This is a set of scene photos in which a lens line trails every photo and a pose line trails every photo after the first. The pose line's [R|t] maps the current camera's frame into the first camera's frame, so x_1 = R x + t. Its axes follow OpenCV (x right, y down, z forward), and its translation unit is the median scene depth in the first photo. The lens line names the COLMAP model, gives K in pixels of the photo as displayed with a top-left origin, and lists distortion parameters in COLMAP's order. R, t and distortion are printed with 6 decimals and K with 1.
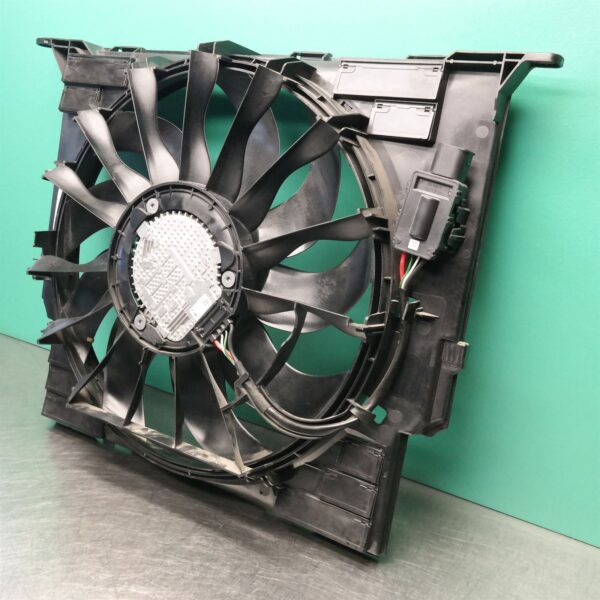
lens RADIAL K [[723.9, 0, 298.1], [0, 723.9, 300.5], [0, 0, 1]] dist [0.015204, 0.000000]
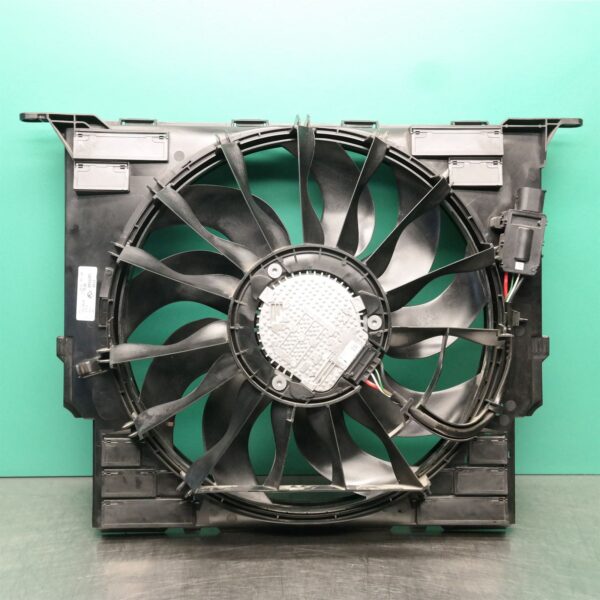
lens RADIAL K [[802.5, 0, 296.5], [0, 802.5, 287.5], [0, 0, 1]] dist [0.071338, 0.000000]
pose [[0.819018, -0.157237, 0.551803, -0.849807], [0.200786, 0.979452, -0.018921, -0.080927], [-0.537490, 0.126291, 0.833760, 0.015599]]
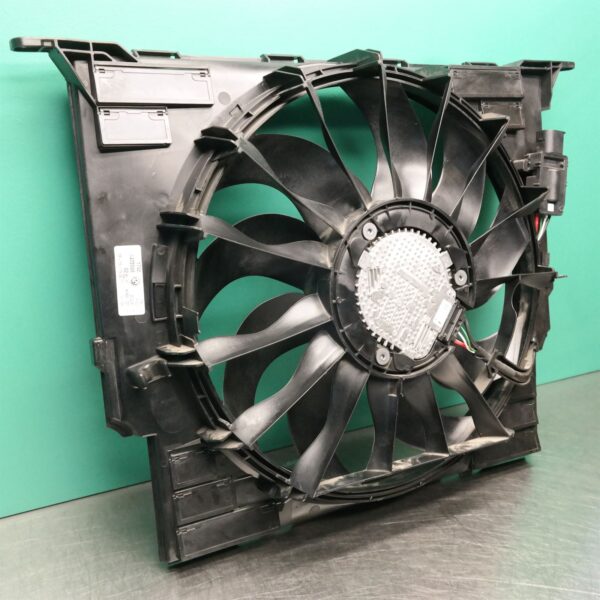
lens RADIAL K [[723.9, 0, 298.3], [0, 723.9, 300.1], [0, 0, 1]] dist [0.015204, 0.000000]
pose [[0.473718, -0.293778, 0.830232, -1.066839], [0.265441, 0.946510, 0.183466, -0.248670], [-0.839721, 0.133467, 0.526360, 0.625172]]
